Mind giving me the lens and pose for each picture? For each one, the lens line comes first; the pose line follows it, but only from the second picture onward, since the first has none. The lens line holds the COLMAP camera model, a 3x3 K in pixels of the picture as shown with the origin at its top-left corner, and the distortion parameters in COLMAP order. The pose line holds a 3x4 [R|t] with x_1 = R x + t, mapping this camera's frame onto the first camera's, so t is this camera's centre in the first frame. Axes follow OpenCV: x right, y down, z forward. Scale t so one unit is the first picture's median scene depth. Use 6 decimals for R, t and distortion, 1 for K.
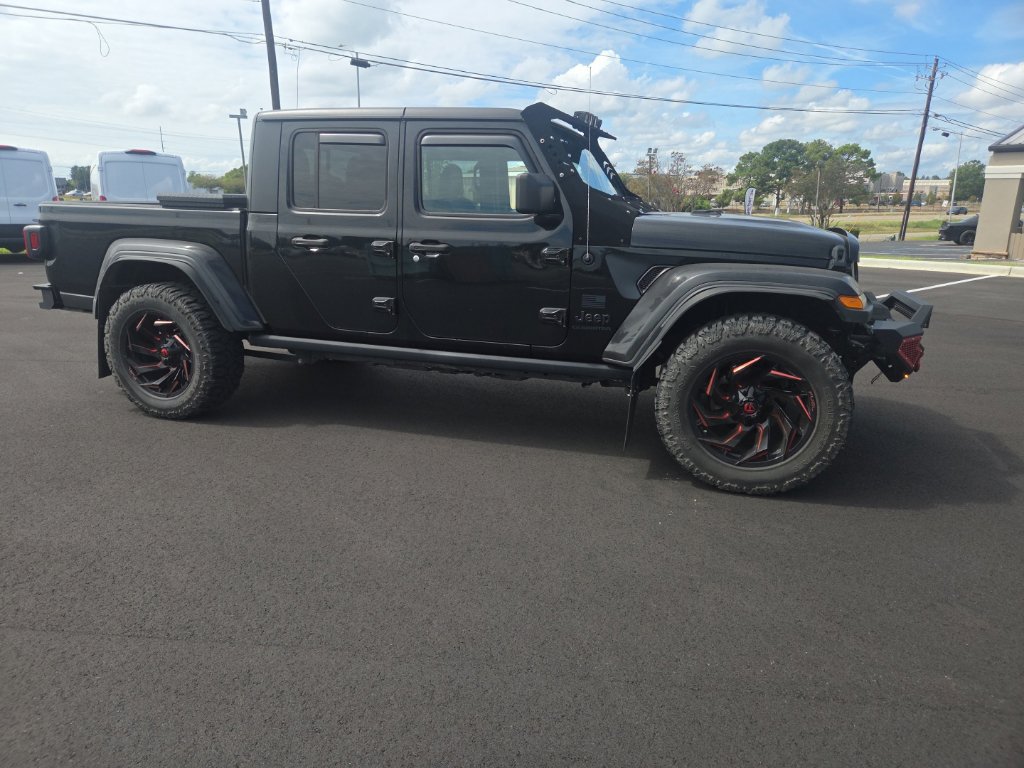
lens RADIAL K [[698.2, 0, 508.9], [0, 698.2, 381.3], [0, 0, 1]] dist [0.055000, -0.047089]
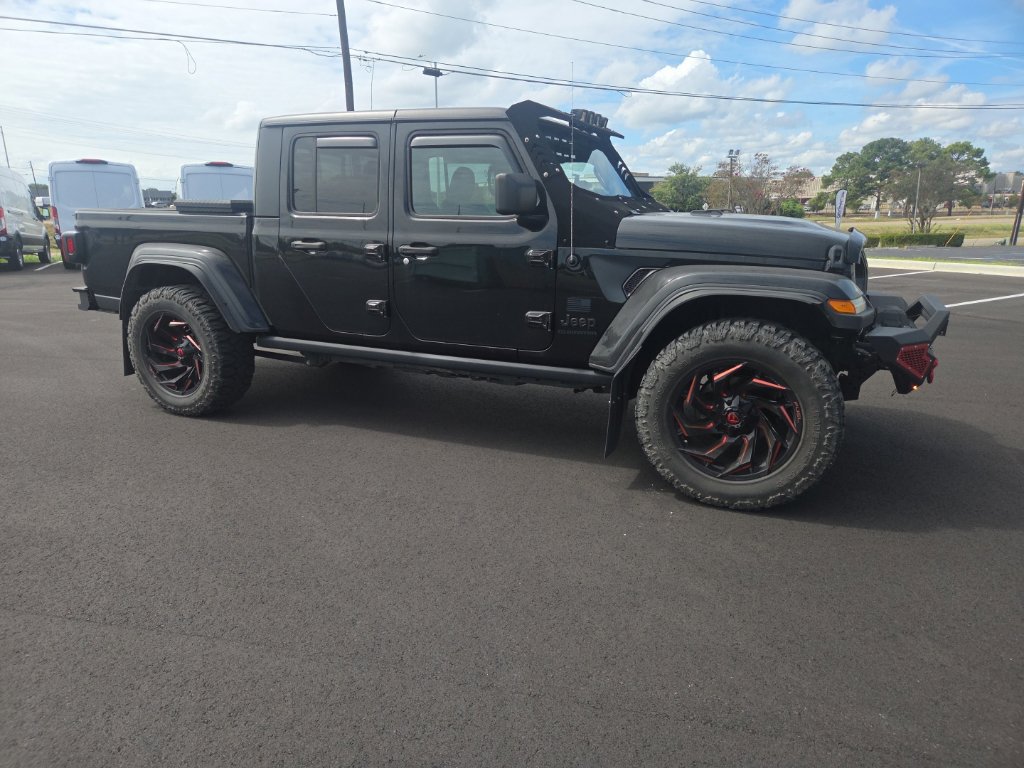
lens RADIAL K [[698.2, 0, 502.7], [0, 698.2, 394.6], [0, 0, 1]] dist [0.055000, -0.047089]
pose [[0.992816, 0.020735, -0.117842, 0.123374], [-0.019785, 0.999762, 0.009229, 0.003210], [0.118006, -0.006831, 0.992989, 0.020664]]
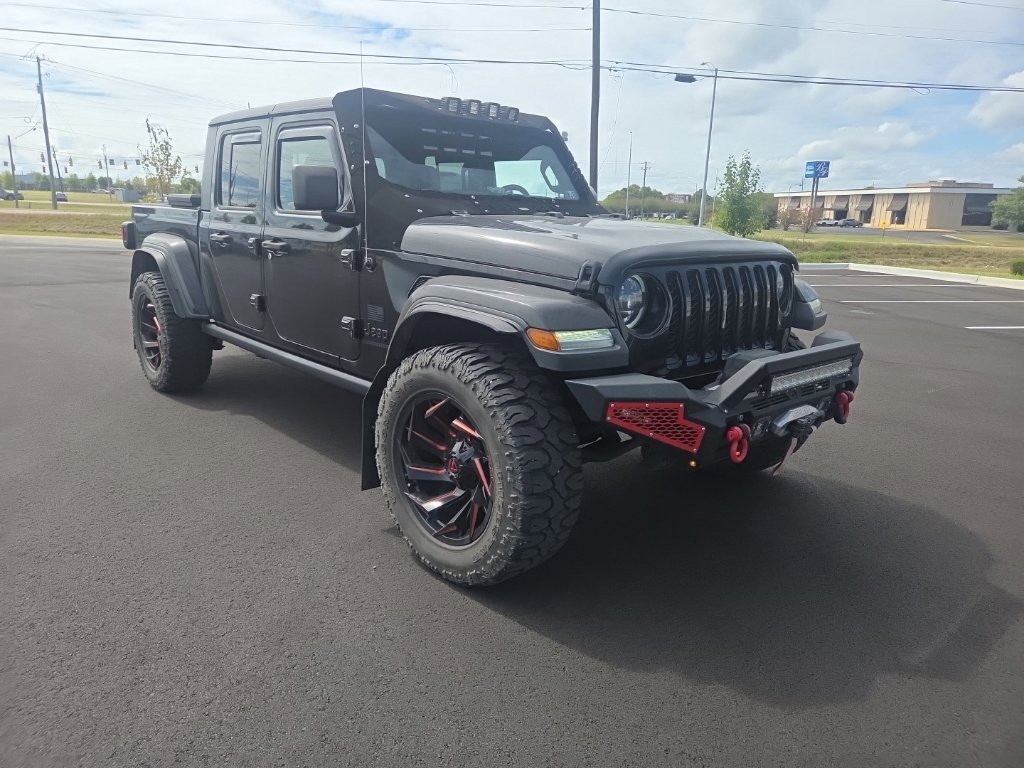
lens RADIAL K [[698.2, 0, 496.1], [0, 698.2, 379.1], [0, 0, 1]] dist [0.055000, -0.047089]
pose [[0.862711, 0.125662, -0.489835, 0.629175], [-0.140212, 0.990096, 0.007054, -0.056197], [0.485870, 0.062595, 0.871787, 0.302104]]
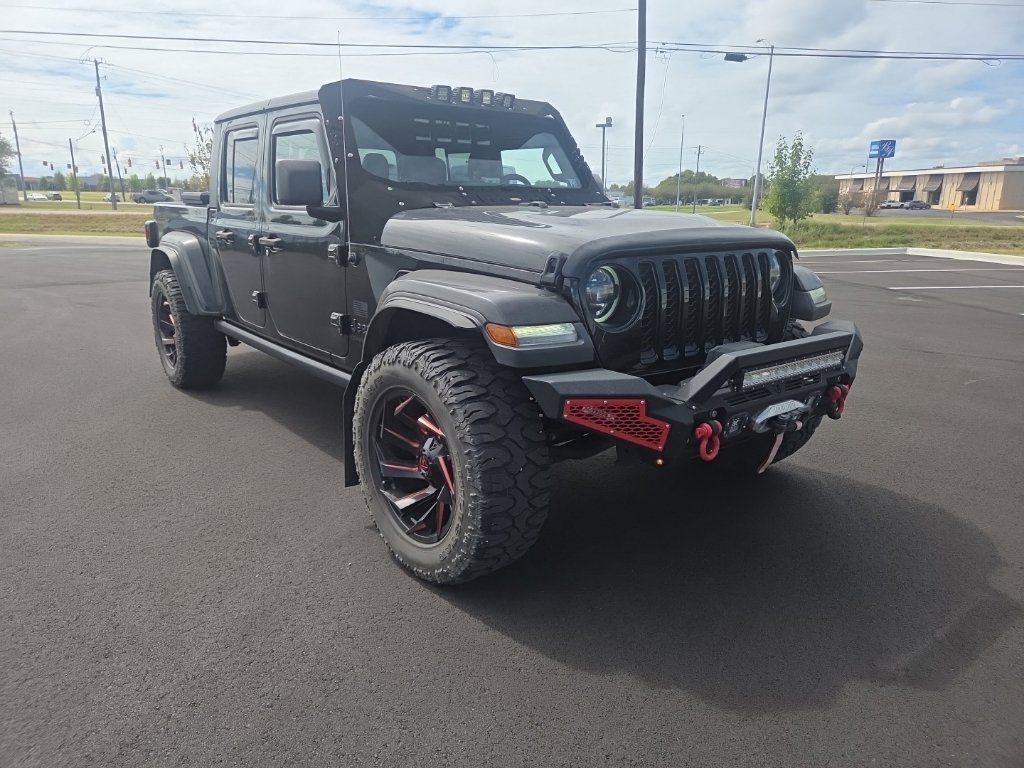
lens RADIAL K [[698.2, 0, 502.5], [0, 698.2, 393.9], [0, 0, 1]] dist [0.055000, -0.047089]
pose [[0.830570, 0.136444, -0.539942, 0.684086], [-0.131740, 0.990143, 0.047560, -0.069251], [0.541109, 0.031630, 0.840358, 0.350542]]
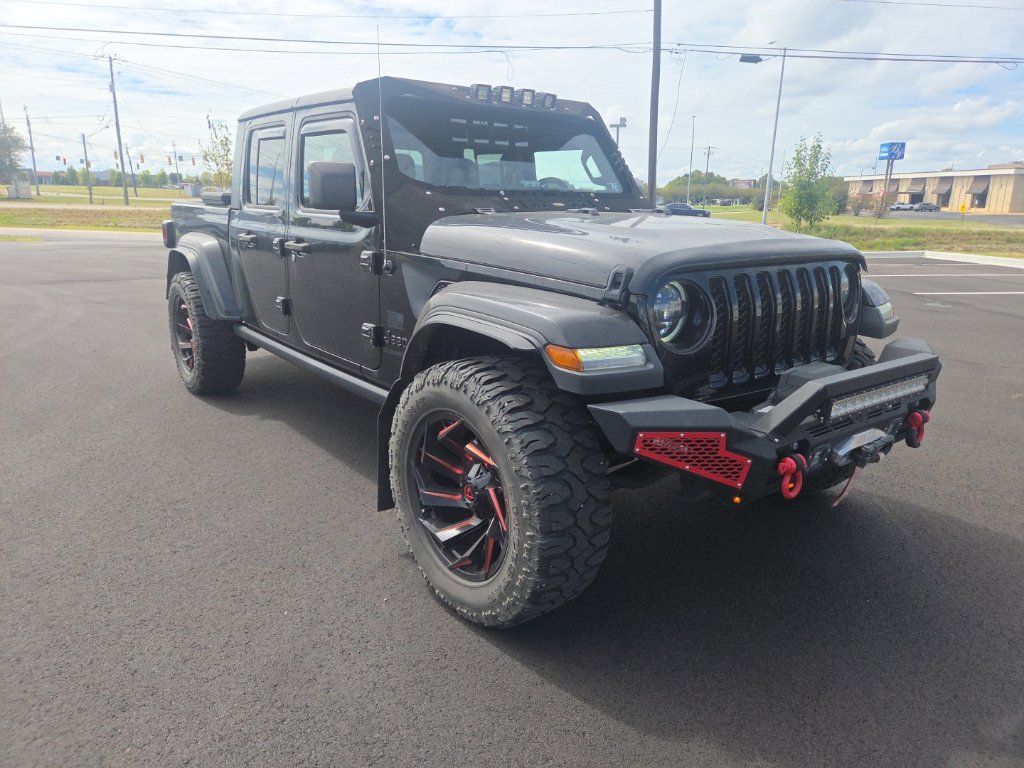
lens RADIAL K [[698.2, 0, 505.4], [0, 698.2, 381.8], [0, 0, 1]] dist [0.055000, -0.047089]
pose [[0.826134, 0.137769, -0.546372, 0.621485], [-0.141982, 0.989259, 0.034763, -0.083194], [0.545292, 0.048856, 0.836821, 0.371379]]
